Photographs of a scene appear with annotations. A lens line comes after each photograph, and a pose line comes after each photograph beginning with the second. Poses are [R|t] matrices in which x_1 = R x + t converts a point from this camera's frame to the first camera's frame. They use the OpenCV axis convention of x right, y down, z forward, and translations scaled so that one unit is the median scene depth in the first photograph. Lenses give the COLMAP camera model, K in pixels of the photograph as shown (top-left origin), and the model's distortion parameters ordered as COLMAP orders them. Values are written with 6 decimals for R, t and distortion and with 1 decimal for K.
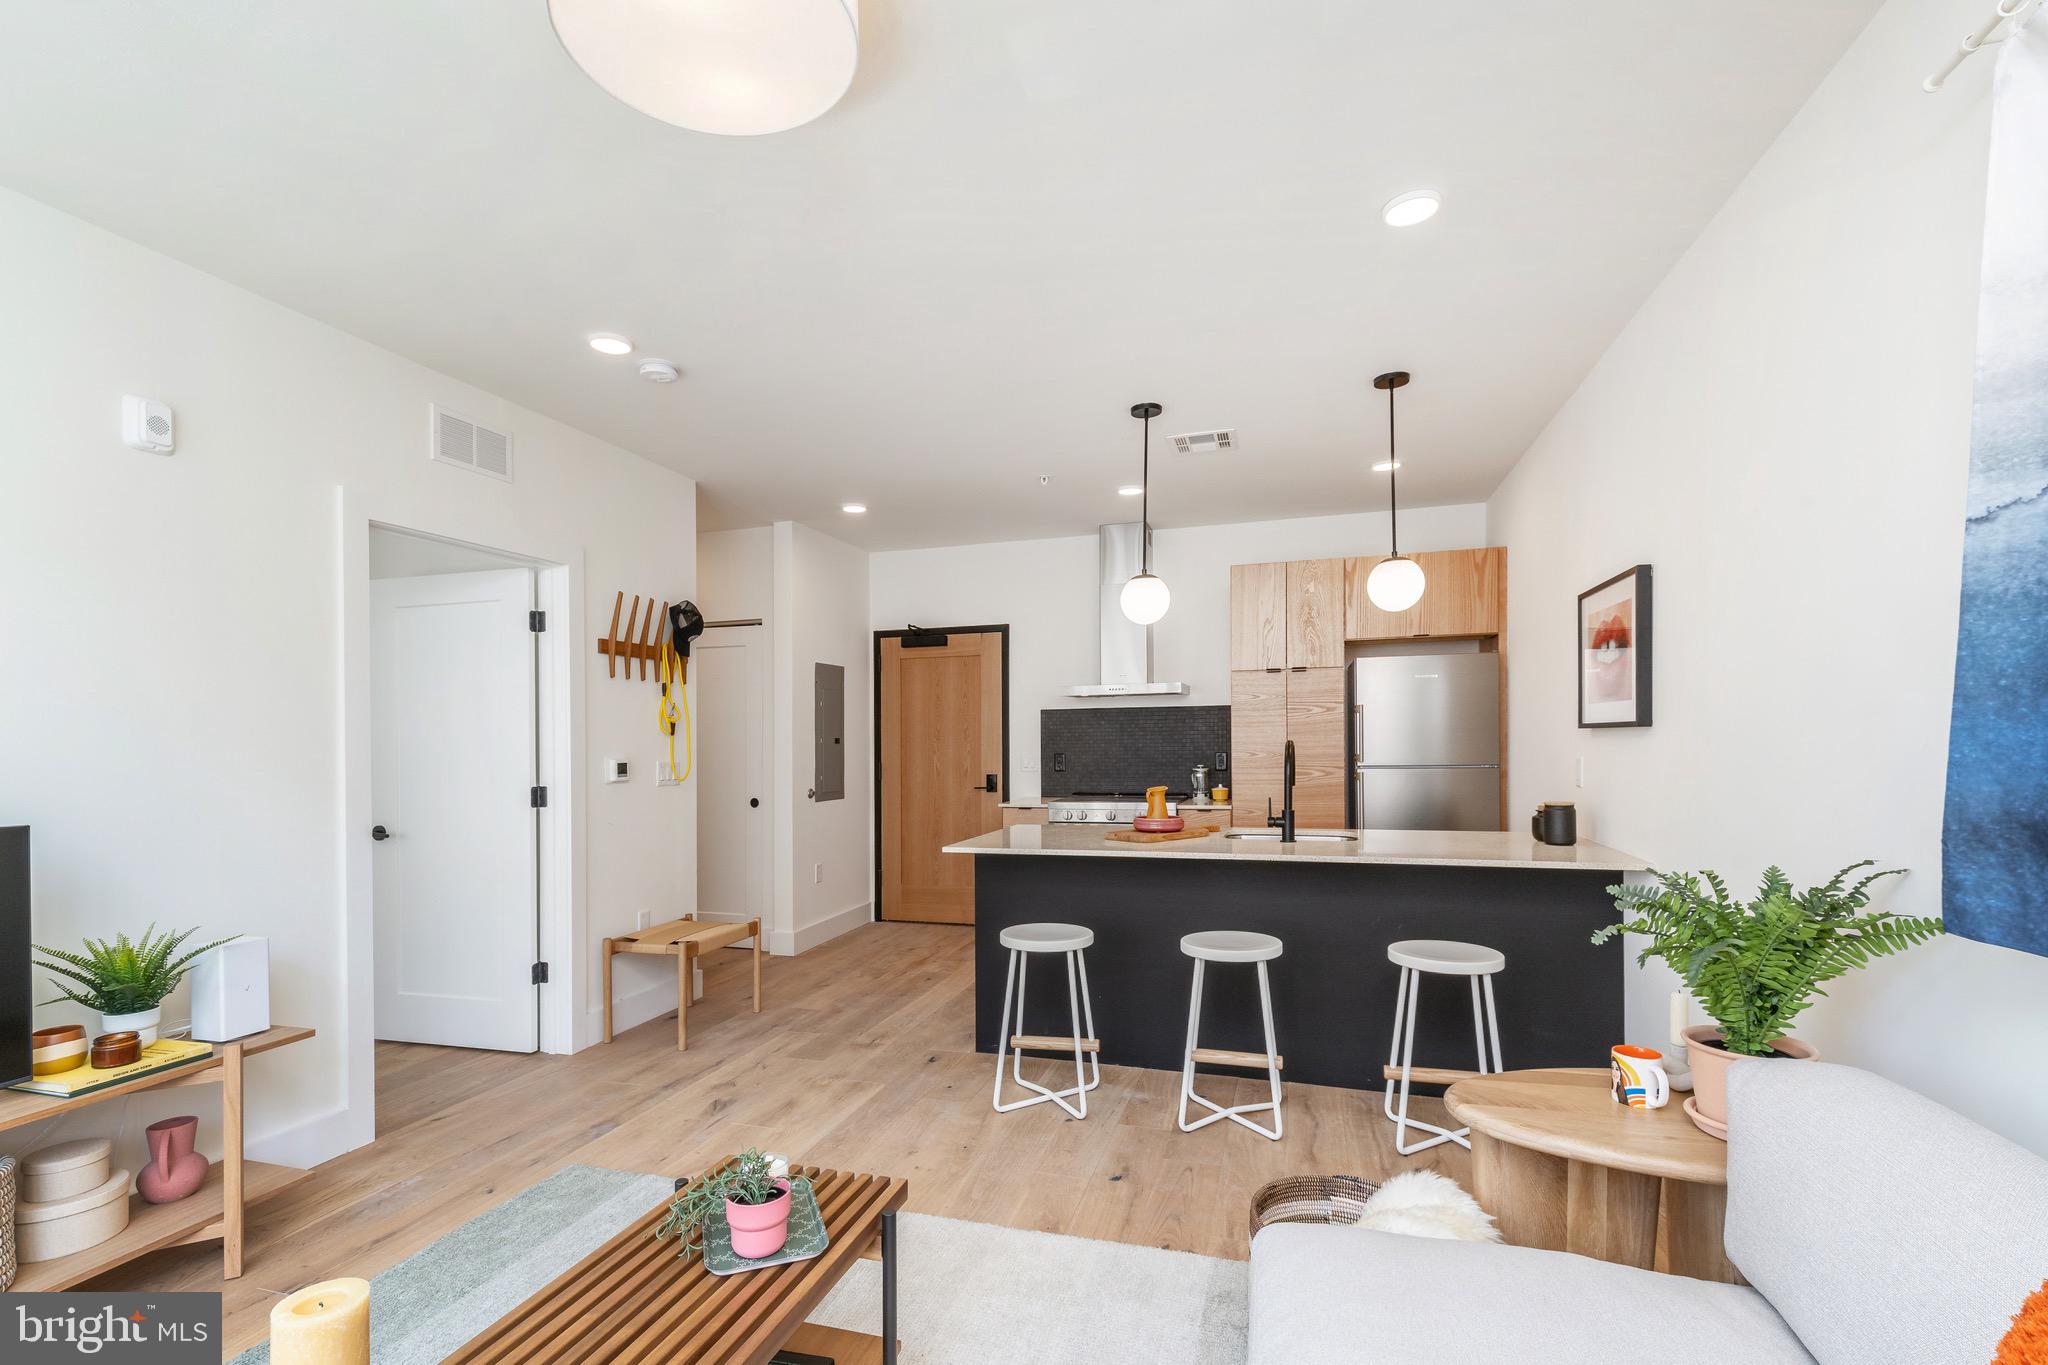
lens RADIAL K [[926.2, 0, 999.6], [0, 926.2, 746.9], [0, 0, 1]] dist [0.001139, -0.000319]
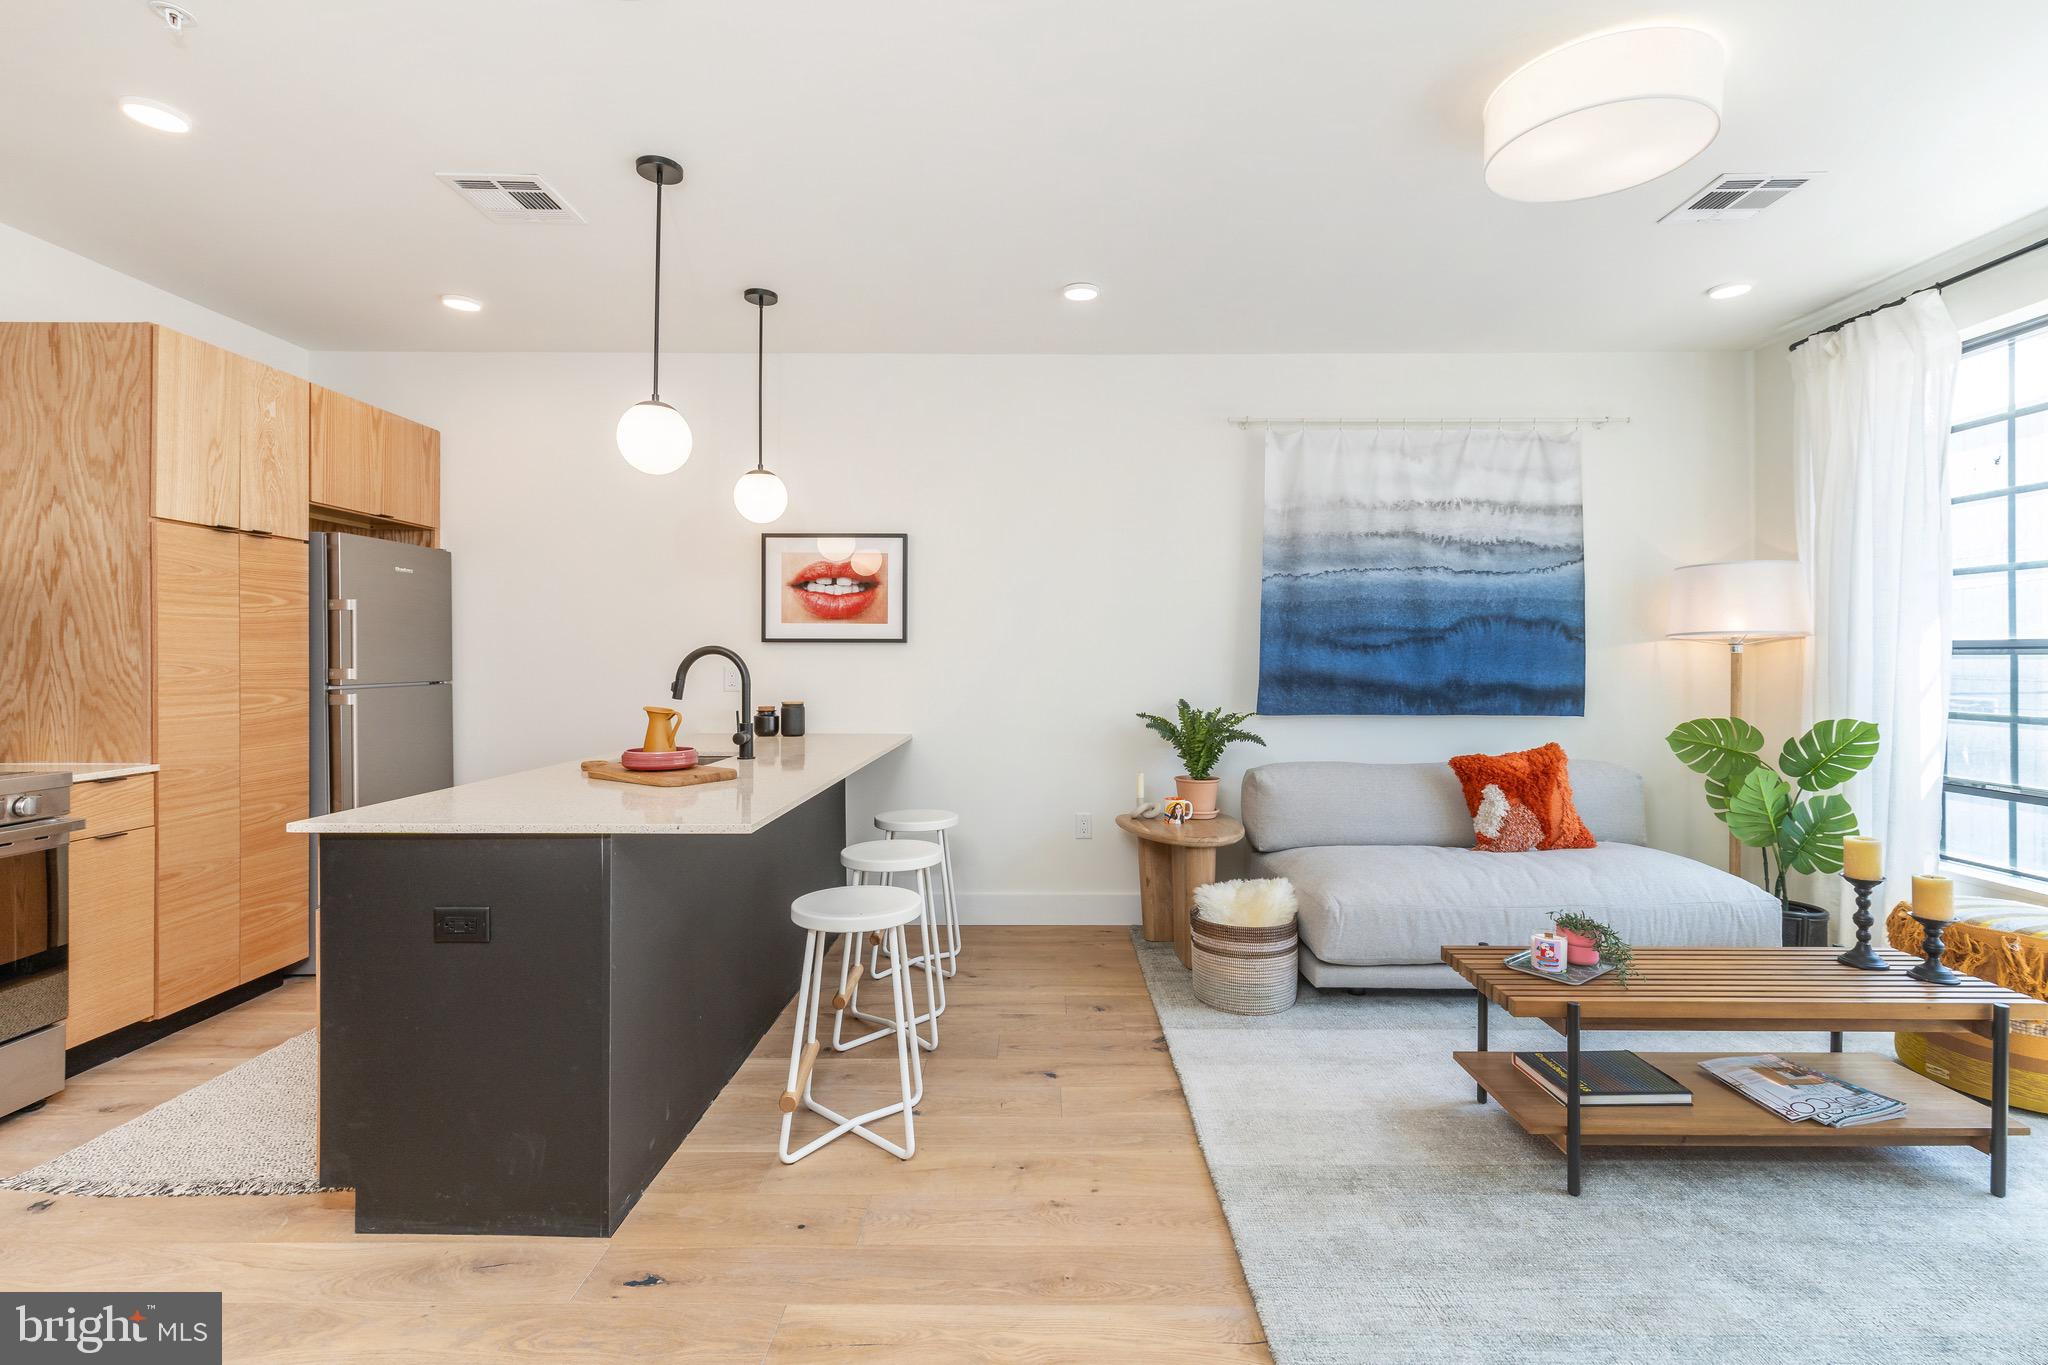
lens RADIAL K [[947.6, 0, 1032.9], [0, 947.6, 665.9], [0, 0, 1]] dist [0.004531, -0.000644]
pose [[-0.302659, 0.005478, 0.953083, -0.456008], [0.008673, 0.999958, -0.002993, 0.012007], [-0.953059, 0.007360, -0.302694, 0.709636]]
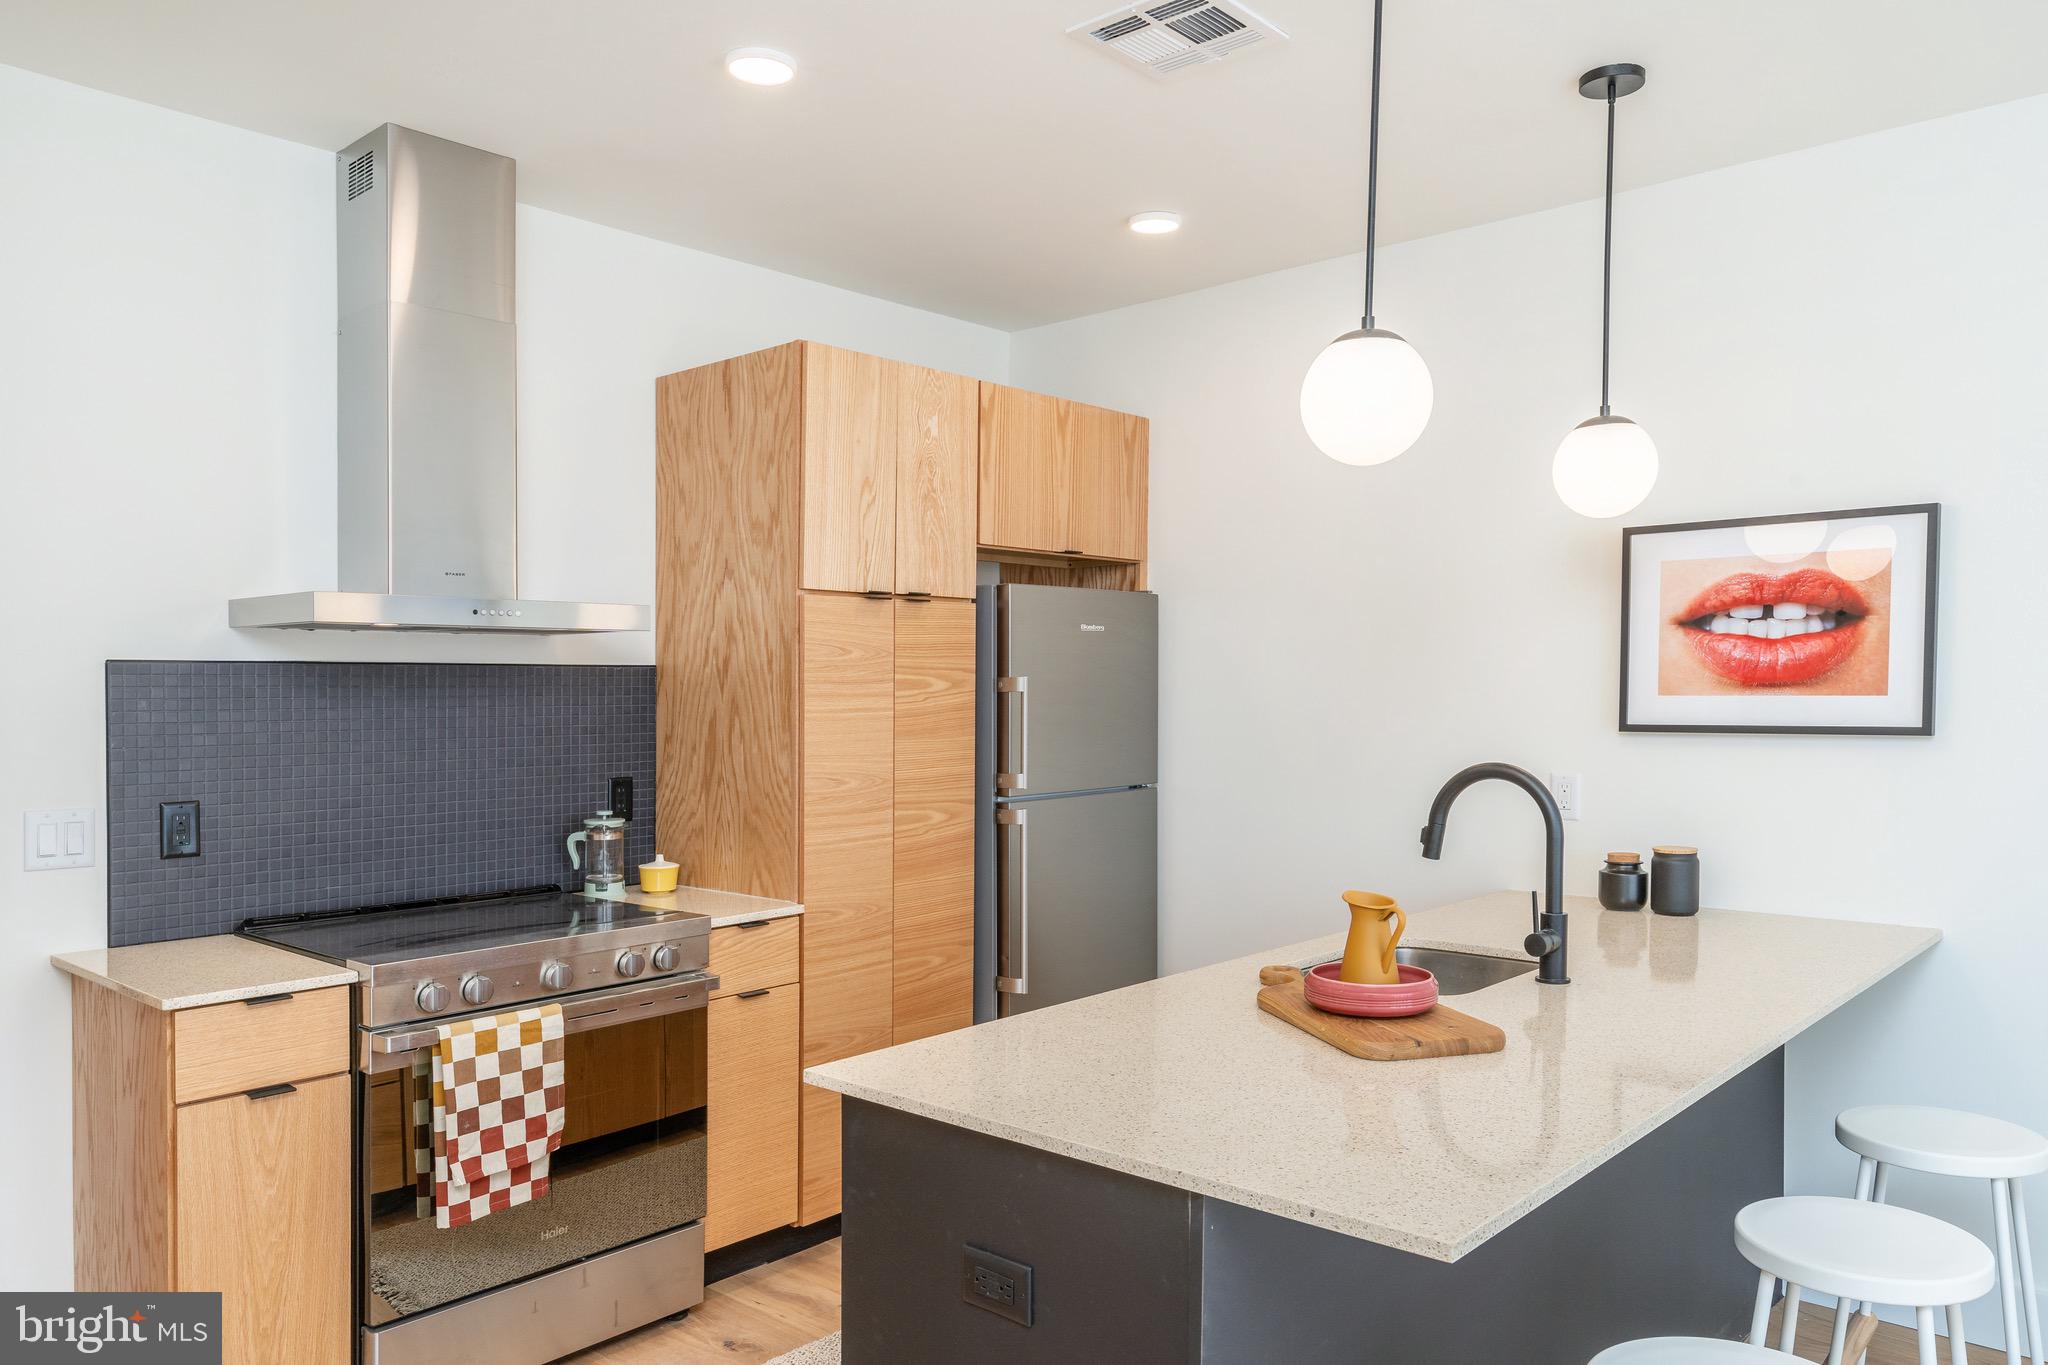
lens RADIAL K [[1426.6, 0, 1025.3], [0, 1426.6, 728.9], [0, 0, 1]] dist [-0.004758, 0.001843]
pose [[0.409444, -0.017293, 0.912171, -0.323004], [0.009706, 0.999846, 0.014598, -0.027454], [-0.912284, 0.002877, 0.409549, 0.664523]]
